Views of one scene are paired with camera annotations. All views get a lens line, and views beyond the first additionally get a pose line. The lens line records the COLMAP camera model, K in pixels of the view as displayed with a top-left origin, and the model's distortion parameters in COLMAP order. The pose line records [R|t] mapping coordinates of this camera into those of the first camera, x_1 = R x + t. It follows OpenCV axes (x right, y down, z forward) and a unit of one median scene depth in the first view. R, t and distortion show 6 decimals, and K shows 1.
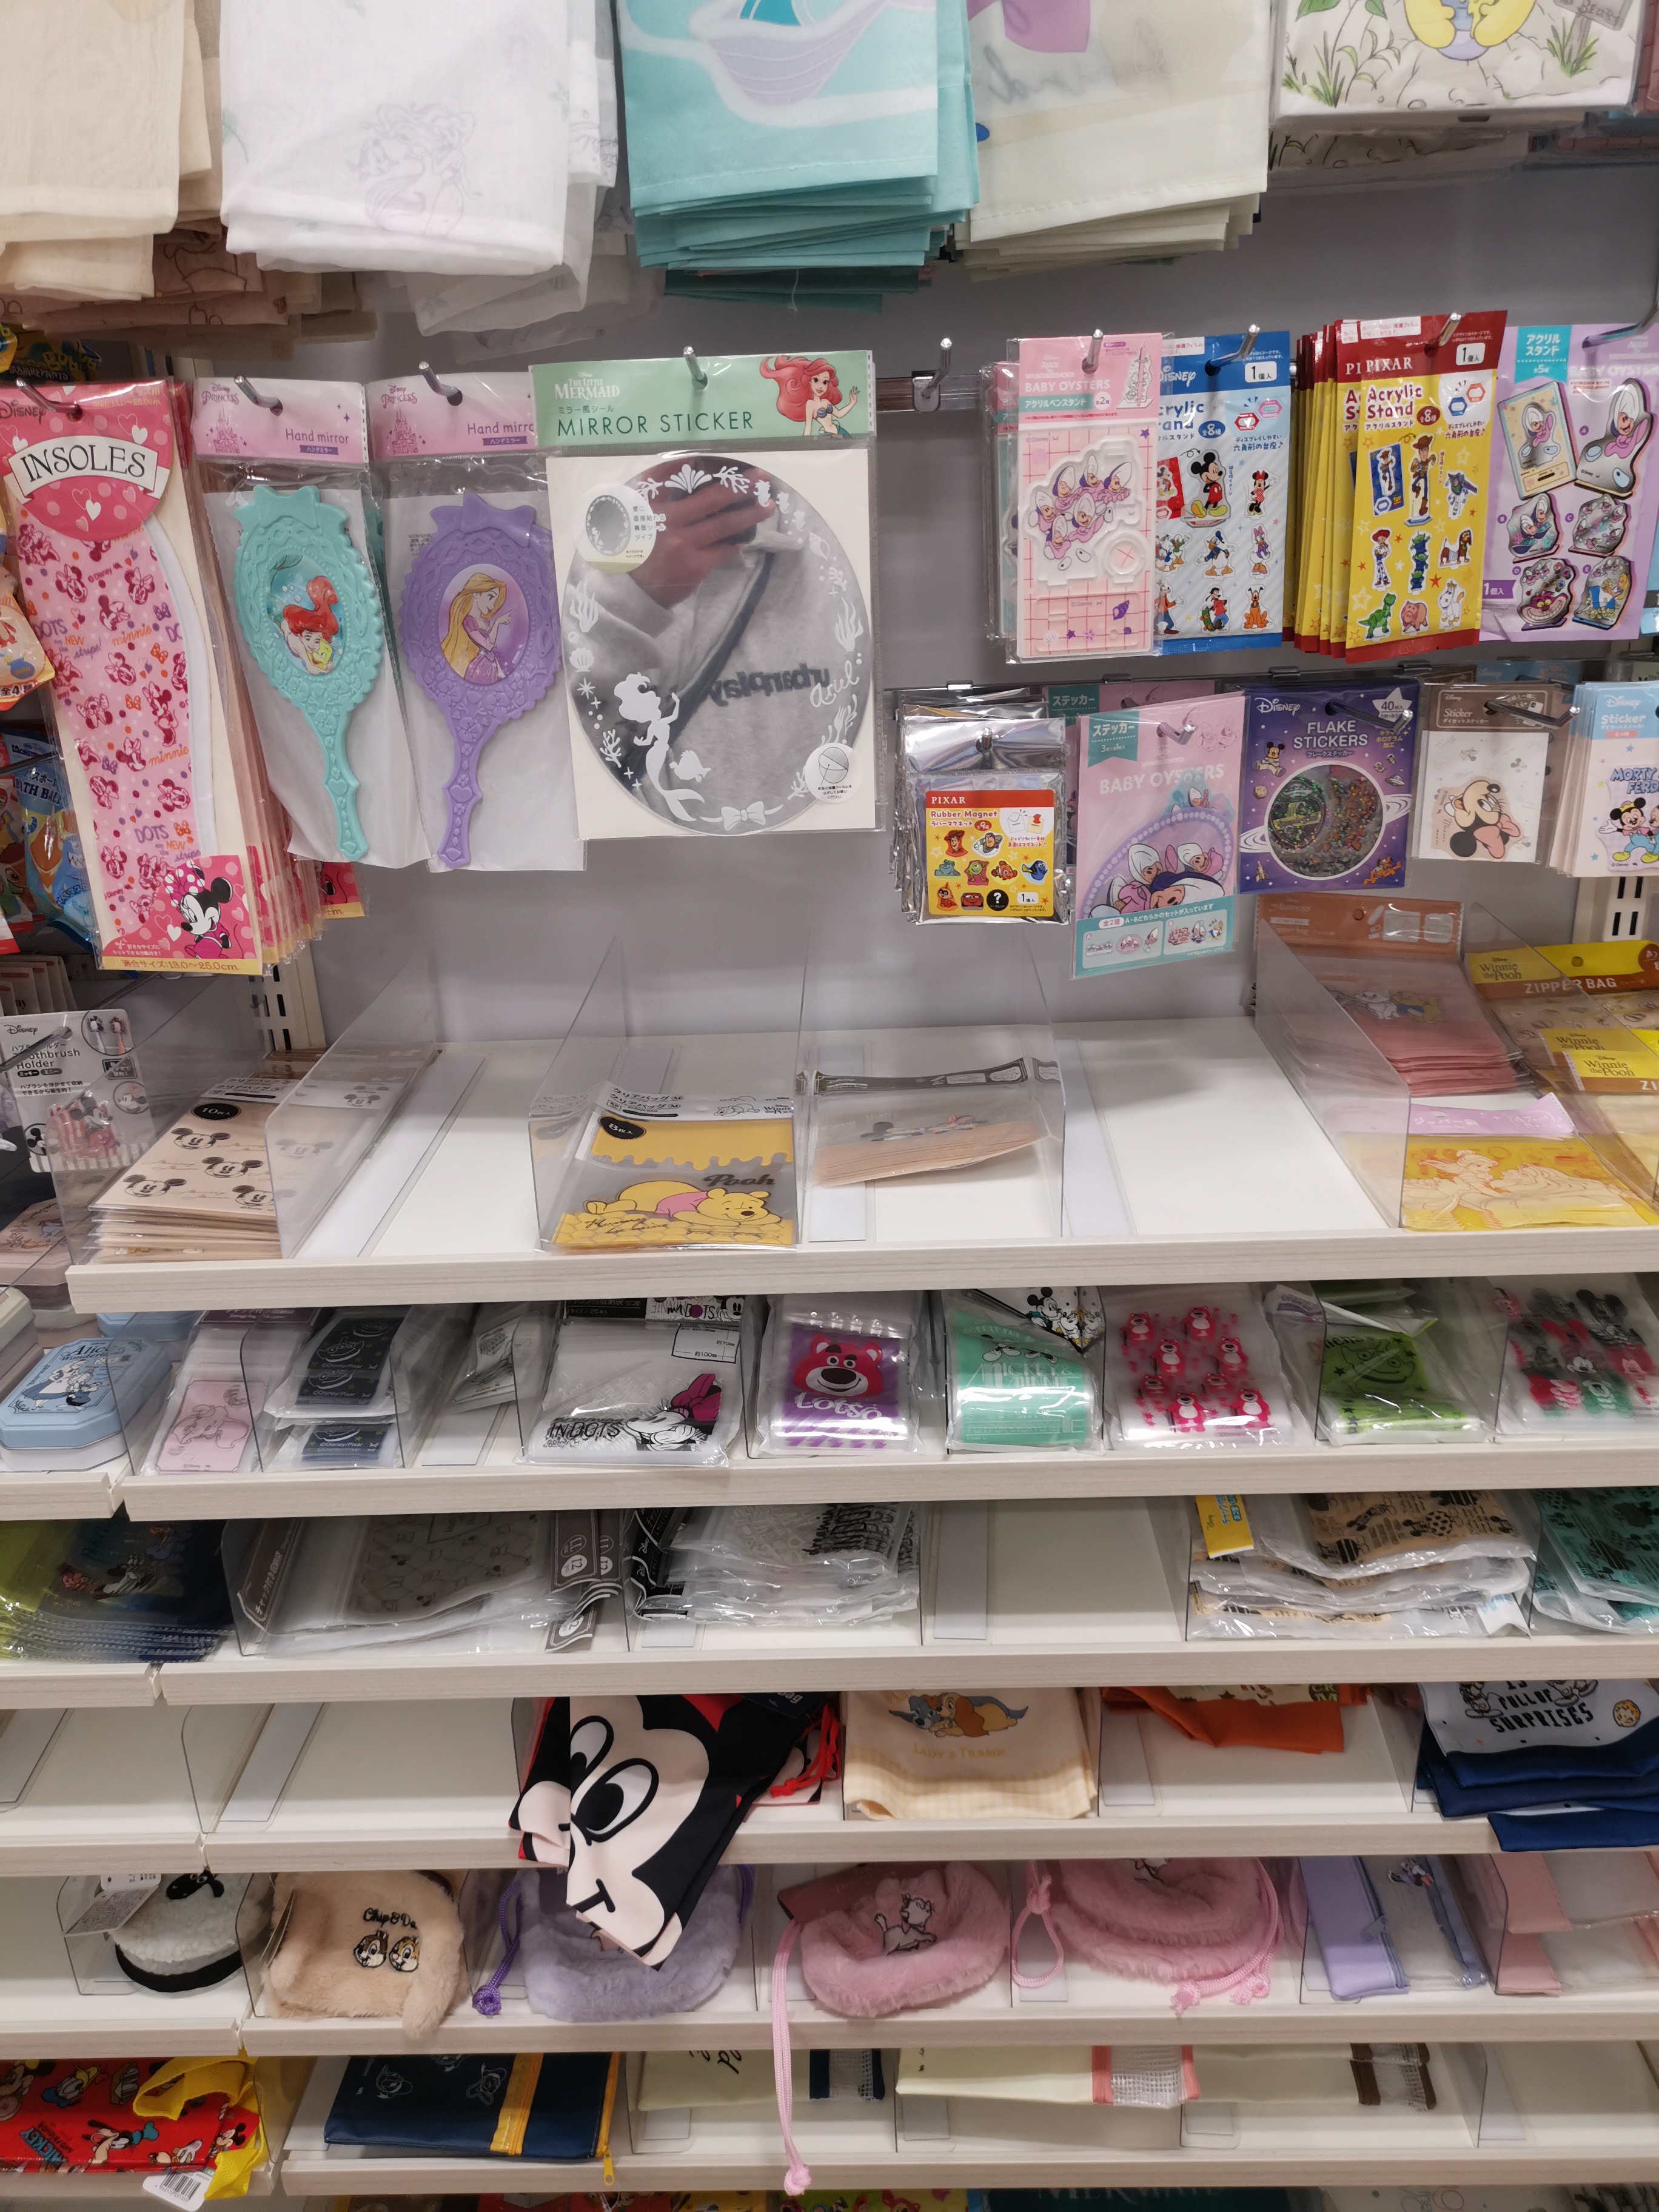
lens RADIAL K [[1685.0, 0, 829.5], [0, 1685.0, 1106.0], [0, 0, 1]] dist [0.048062, -0.062293]
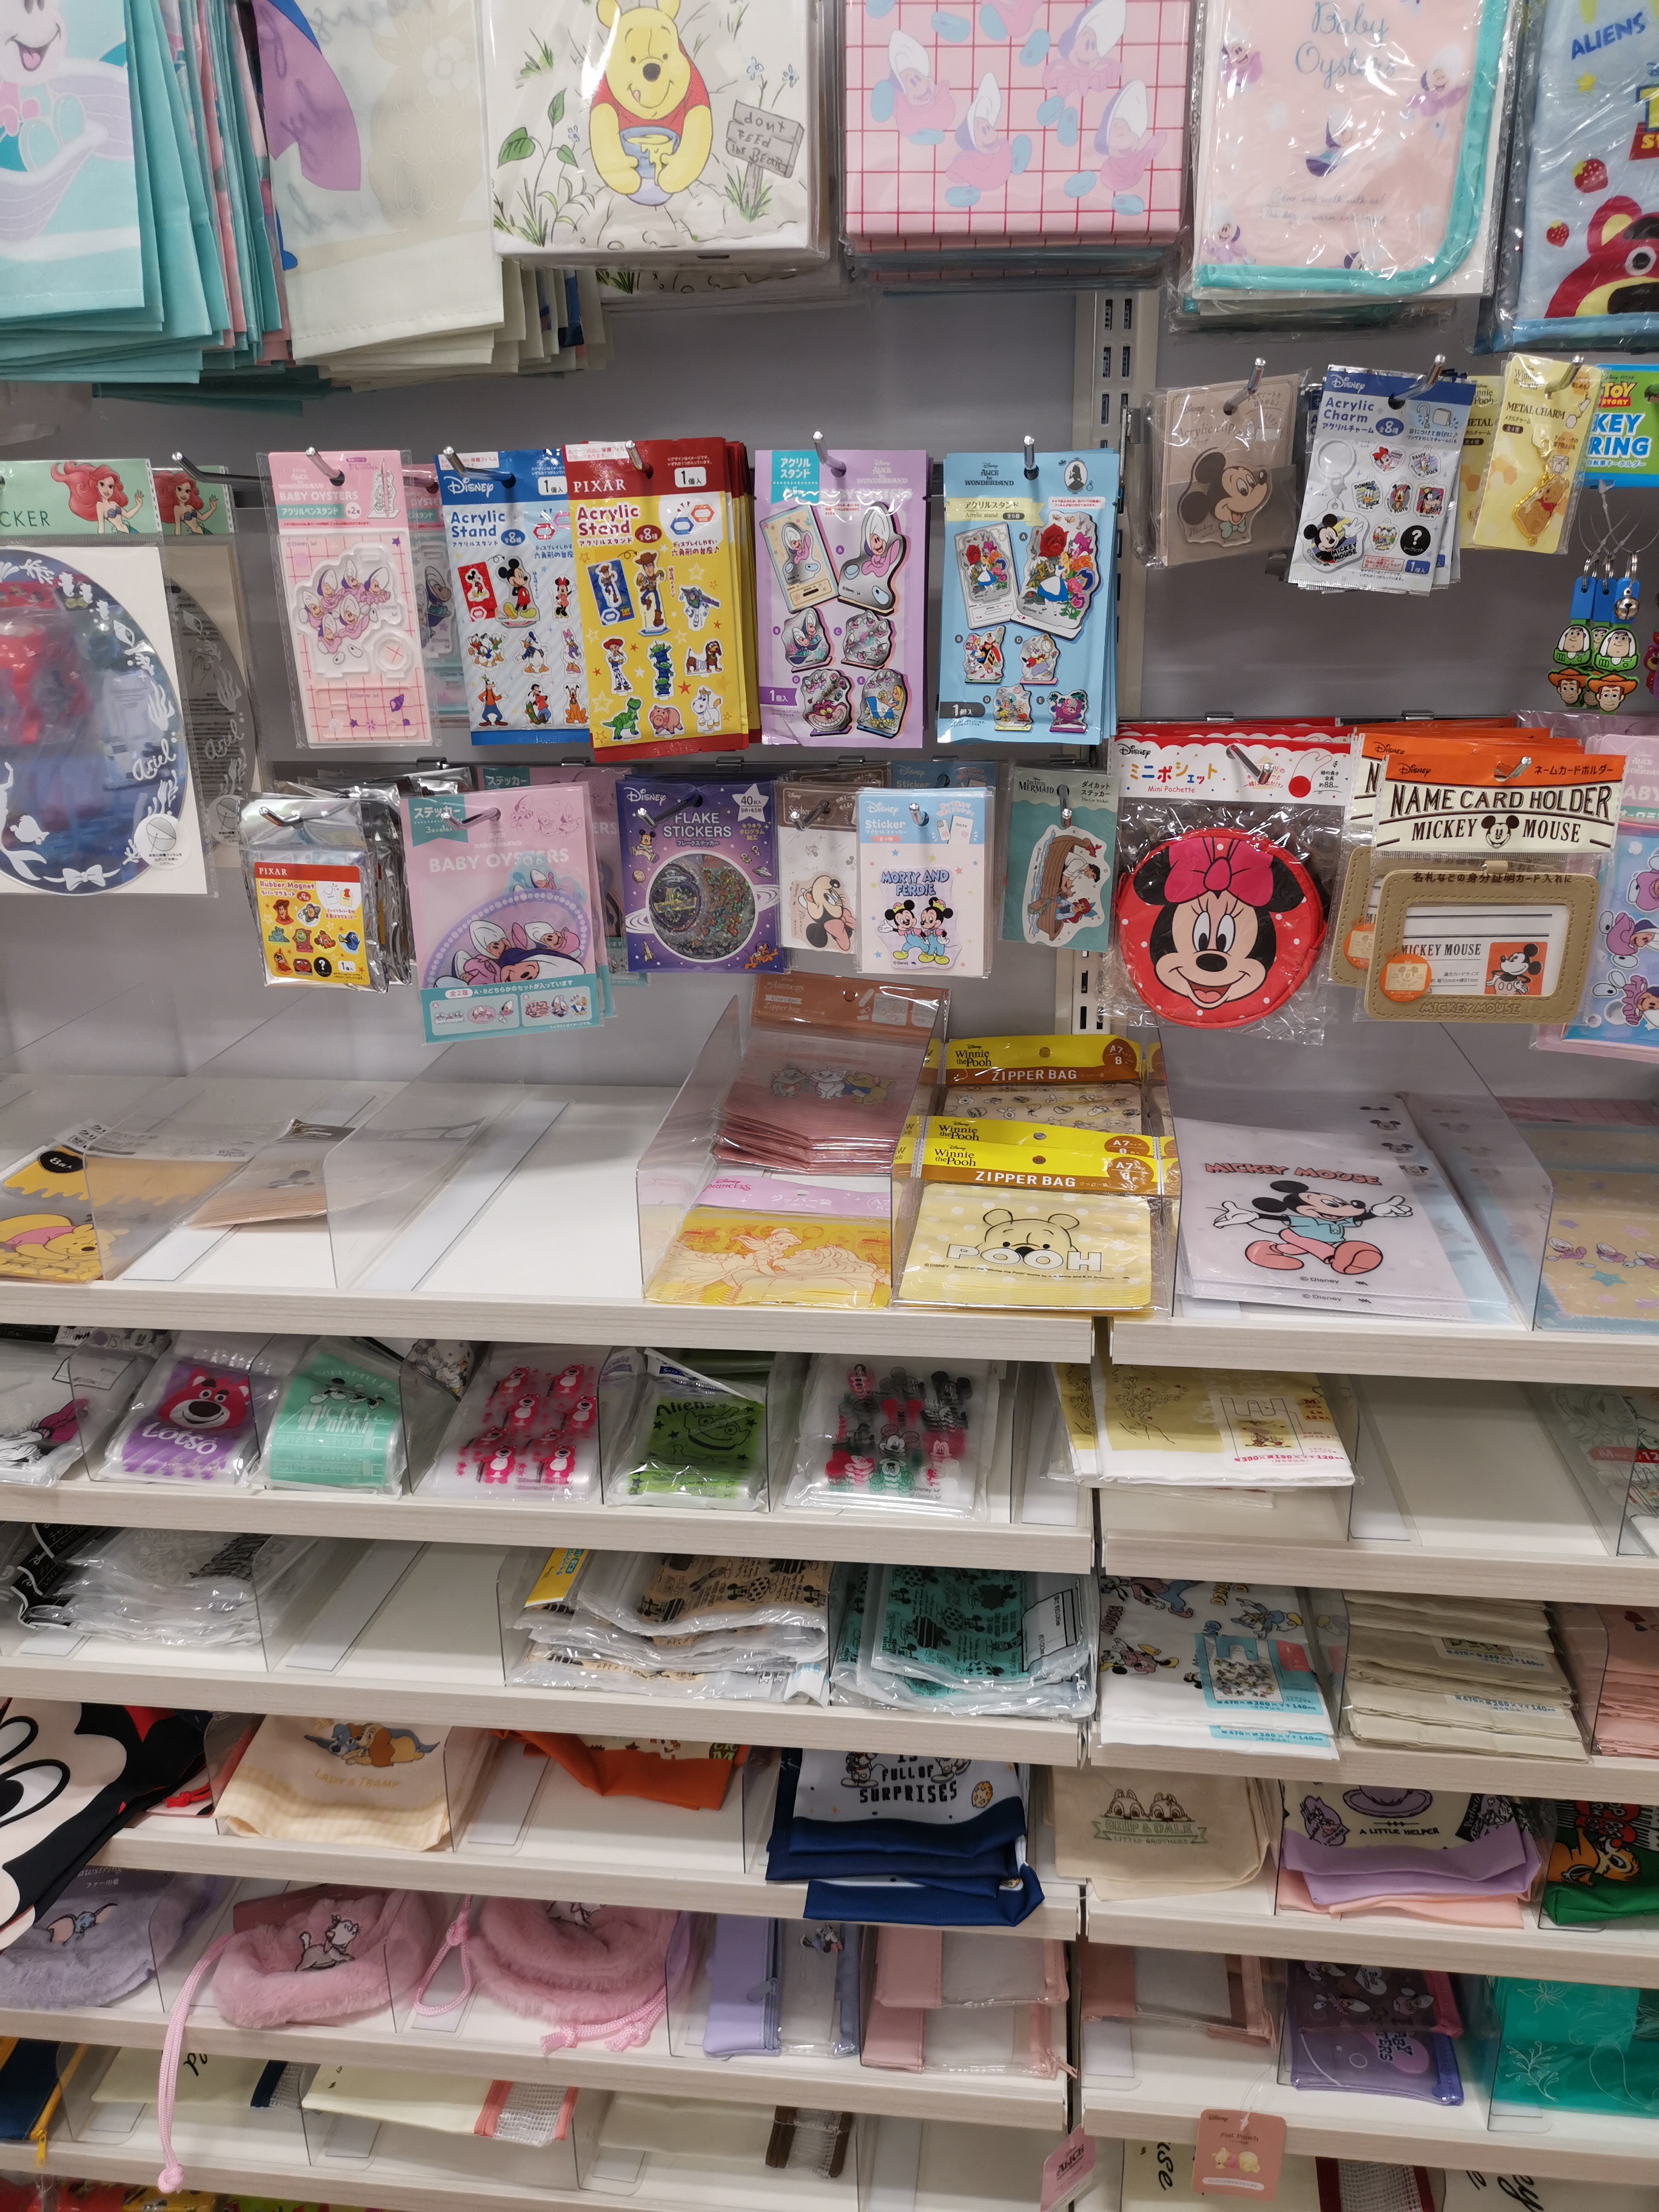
lens RADIAL K [[1685.0, 0, 829.5], [0, 1685.0, 1106.0], [0, 0, 1]] dist [0.048062, -0.062293]
pose [[0.995132, 0.053011, -0.083075, 0.486949], [-0.055248, 0.998163, -0.024858, -0.024829], [0.081604, 0.029327, 0.996233, -0.030171]]
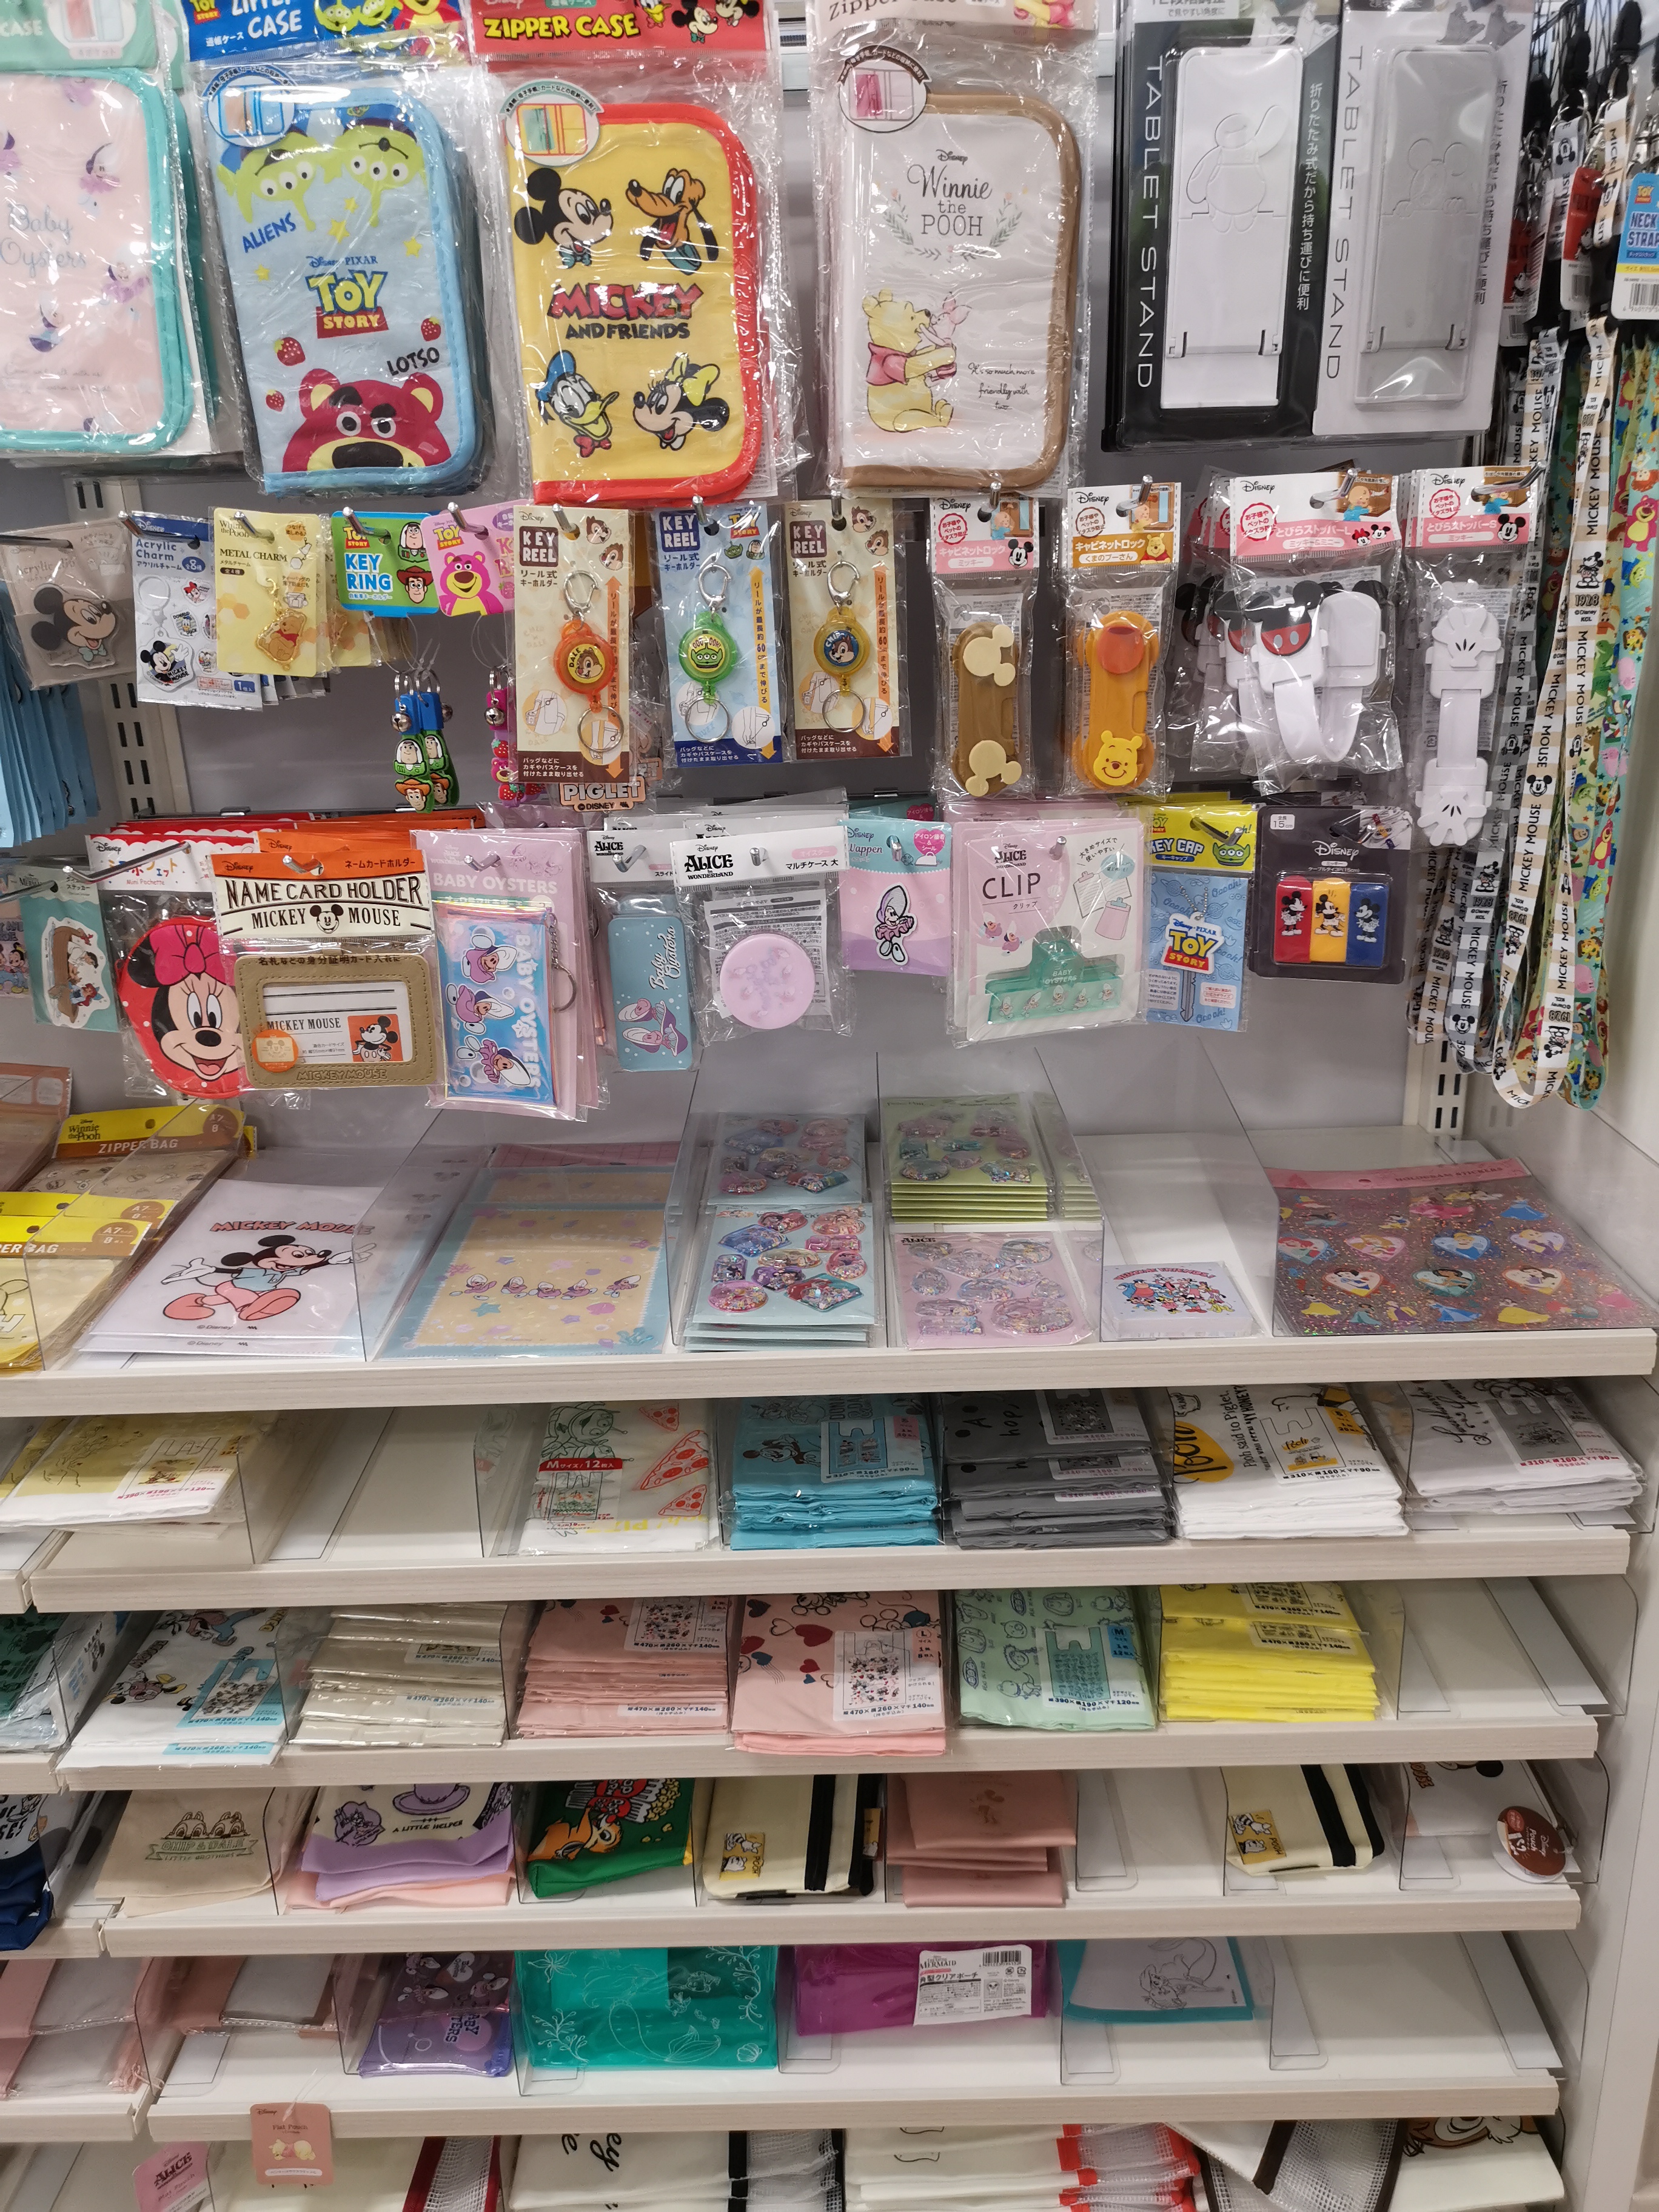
lens RADIAL K [[1685.0, 0, 829.5], [0, 1685.0, 1106.0], [0, 0, 1]] dist [0.048062, -0.062293]
pose [[0.999923, 0.003318, 0.011942, 1.060334], [-0.002671, 0.998547, -0.053822, -0.047622], [-0.012103, 0.053786, 0.998479, -0.117143]]
